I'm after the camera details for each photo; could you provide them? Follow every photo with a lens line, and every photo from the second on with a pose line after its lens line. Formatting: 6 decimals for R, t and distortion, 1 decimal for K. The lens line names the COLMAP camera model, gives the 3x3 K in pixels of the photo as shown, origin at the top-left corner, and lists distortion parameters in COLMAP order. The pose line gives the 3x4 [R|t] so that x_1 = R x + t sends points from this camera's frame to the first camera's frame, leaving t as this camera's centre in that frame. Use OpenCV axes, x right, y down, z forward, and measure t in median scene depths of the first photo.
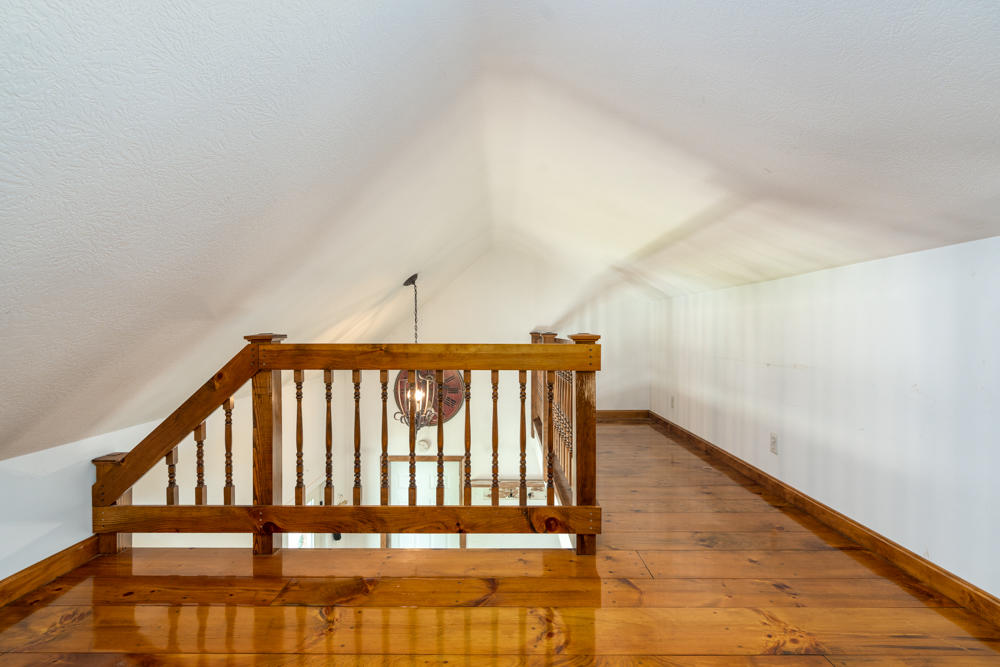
lens RADIAL K [[457.2, 0, 501.7], [0, 457.2, 334.5], [0, 0, 1]] dist [-0.005794, 0.001647]
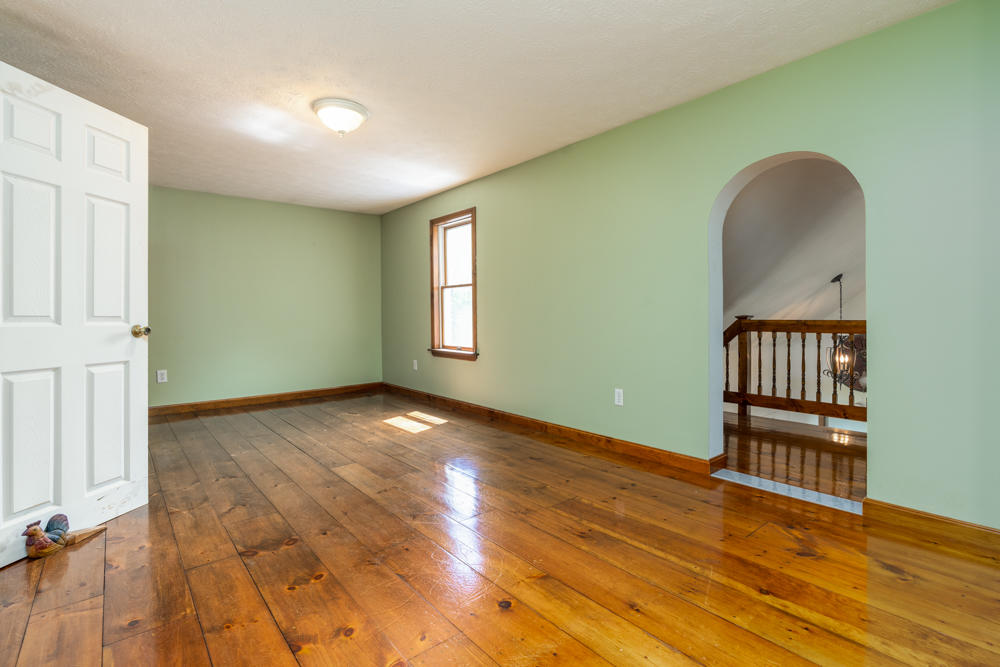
lens RADIAL K [[498.6, 0, 501.4], [0, 498.6, 327.4], [0, 0, 1]] dist [-0.000086, -0.000036]
pose [[0.627496, 0.017219, -0.778429, 0.618617], [0.004314, 0.999663, 0.025590, -0.008577], [0.778608, -0.019415, 0.627211, -1.418724]]
